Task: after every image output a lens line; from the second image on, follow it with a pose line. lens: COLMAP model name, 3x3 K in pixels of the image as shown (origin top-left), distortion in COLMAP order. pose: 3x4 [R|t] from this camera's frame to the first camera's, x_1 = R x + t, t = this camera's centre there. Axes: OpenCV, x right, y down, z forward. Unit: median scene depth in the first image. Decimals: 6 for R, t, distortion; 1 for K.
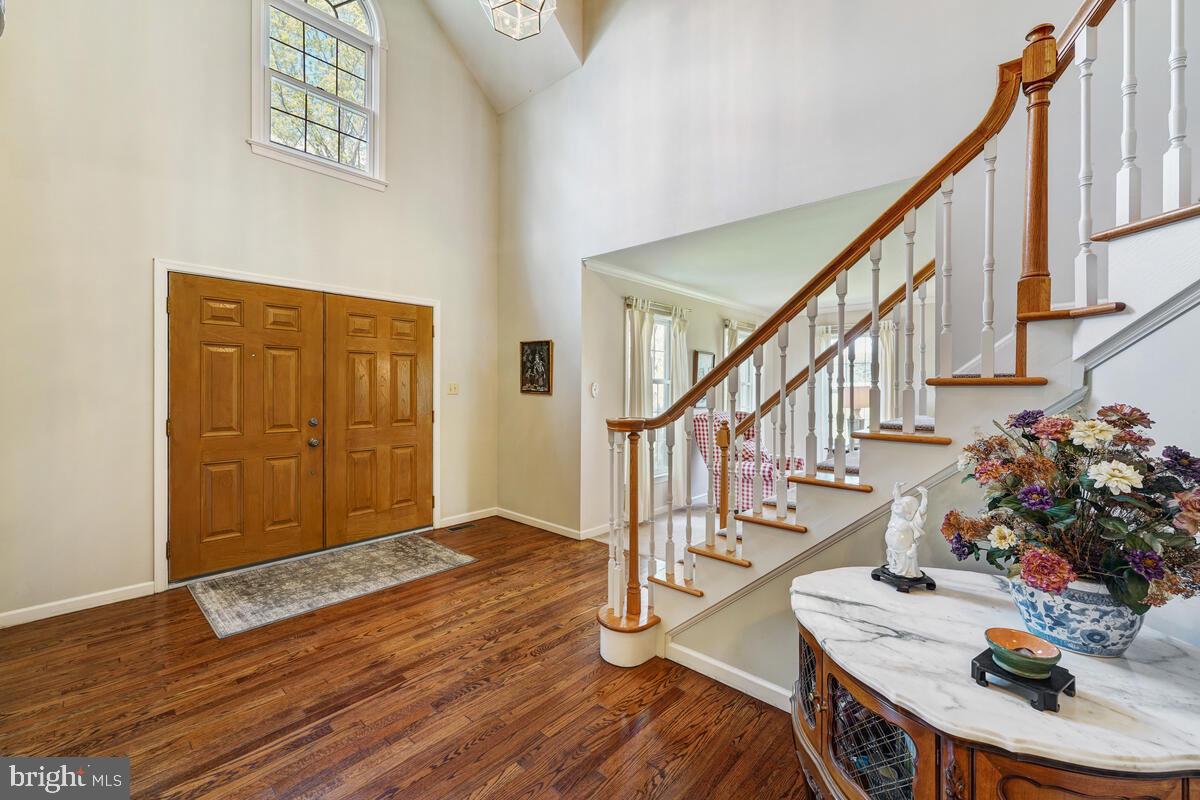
lens RADIAL K [[489.5, 0, 599.4], [0, 489.5, 396.0], [0, 0, 1]] dist [-0.002055, 0.000572]
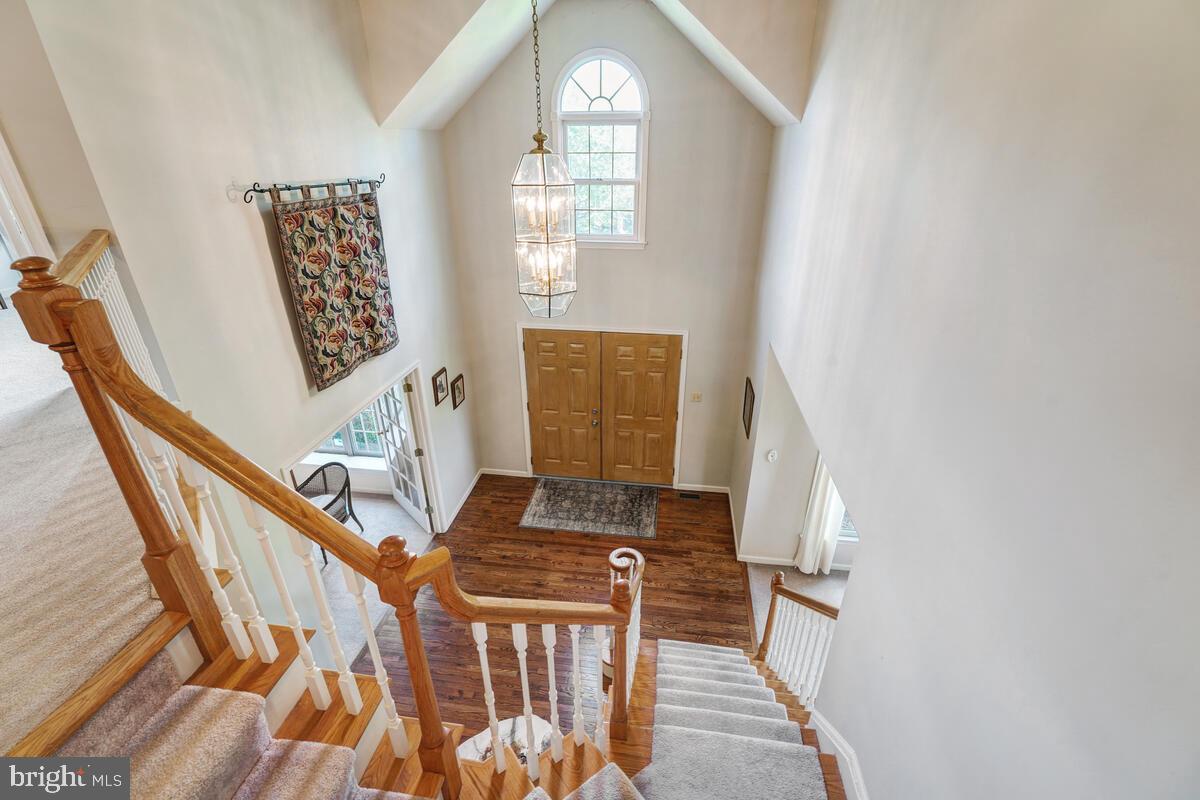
lens RADIAL K [[526.3, 0, 599.8], [0, 526.3, 401.0], [0, 0, 1]] dist [-0.002551, -0.000026]
pose [[0.563002, 0.350089, -0.748643, 0.709221], [-0.005952, 0.907542, 0.419919, -0.713906], [0.826434, -0.231959, 0.513032, 0.152804]]
